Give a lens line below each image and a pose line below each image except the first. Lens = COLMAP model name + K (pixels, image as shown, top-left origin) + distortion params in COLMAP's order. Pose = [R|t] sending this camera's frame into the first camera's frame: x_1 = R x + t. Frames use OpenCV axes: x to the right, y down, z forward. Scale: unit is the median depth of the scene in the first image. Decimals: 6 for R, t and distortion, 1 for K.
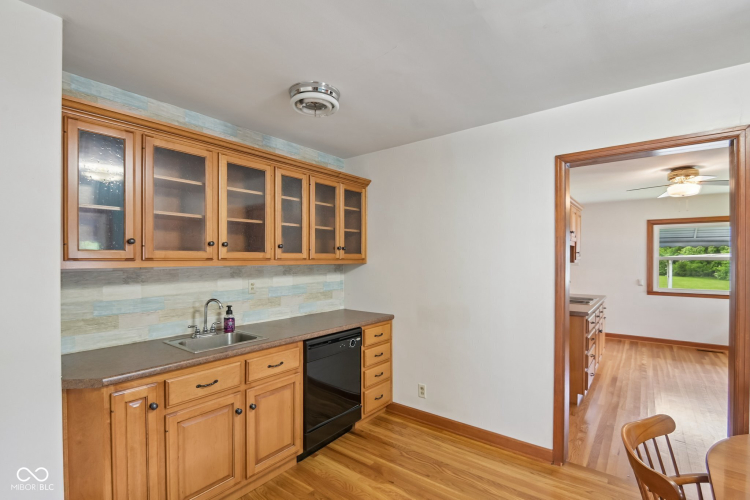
lens RADIAL K [[350.3, 0, 372.2], [0, 350.3, 260.0], [0, 0, 1]] dist [-0.016292, -0.000612]
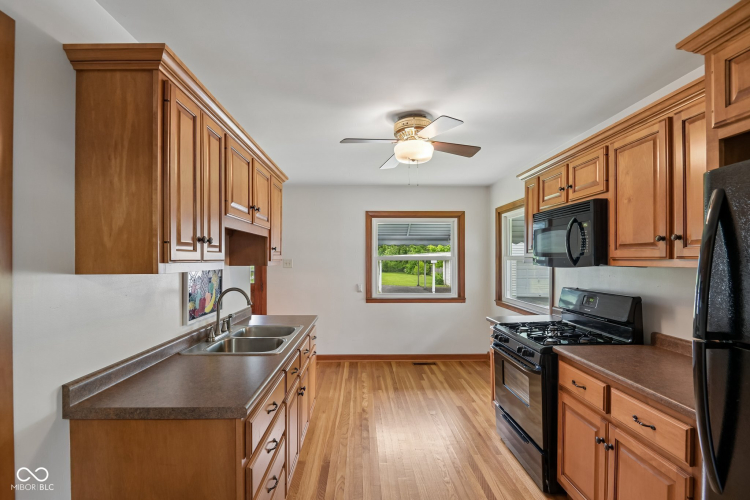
lens RADIAL K [[354.4, 0, 375.0], [0, 354.4, 250.0], [0, 0, 1]] dist [0.000999, -0.008064]
pose [[0.762501, 0.011882, 0.646878, 0.694410], [0.007097, 0.999618, -0.026727, -0.003598], [-0.646948, 0.024970, 0.762125, 0.901101]]
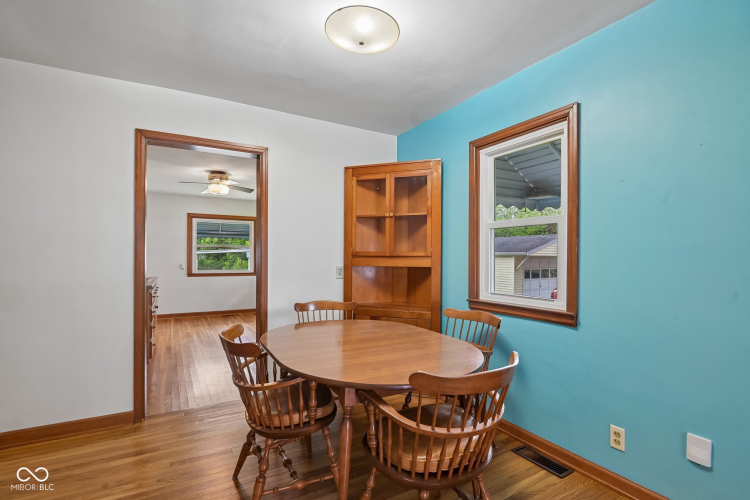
lens RADIAL K [[350.3, 0, 372.2], [0, 350.3, 260.0], [0, 0, 1]] dist [-0.016292, -0.000612]
pose [[0.372652, -0.006807, 0.927946, -0.181702], [-0.000465, 0.999972, 0.007522, 0.088833], [-0.927971, -0.003235, 0.372638, -0.055411]]
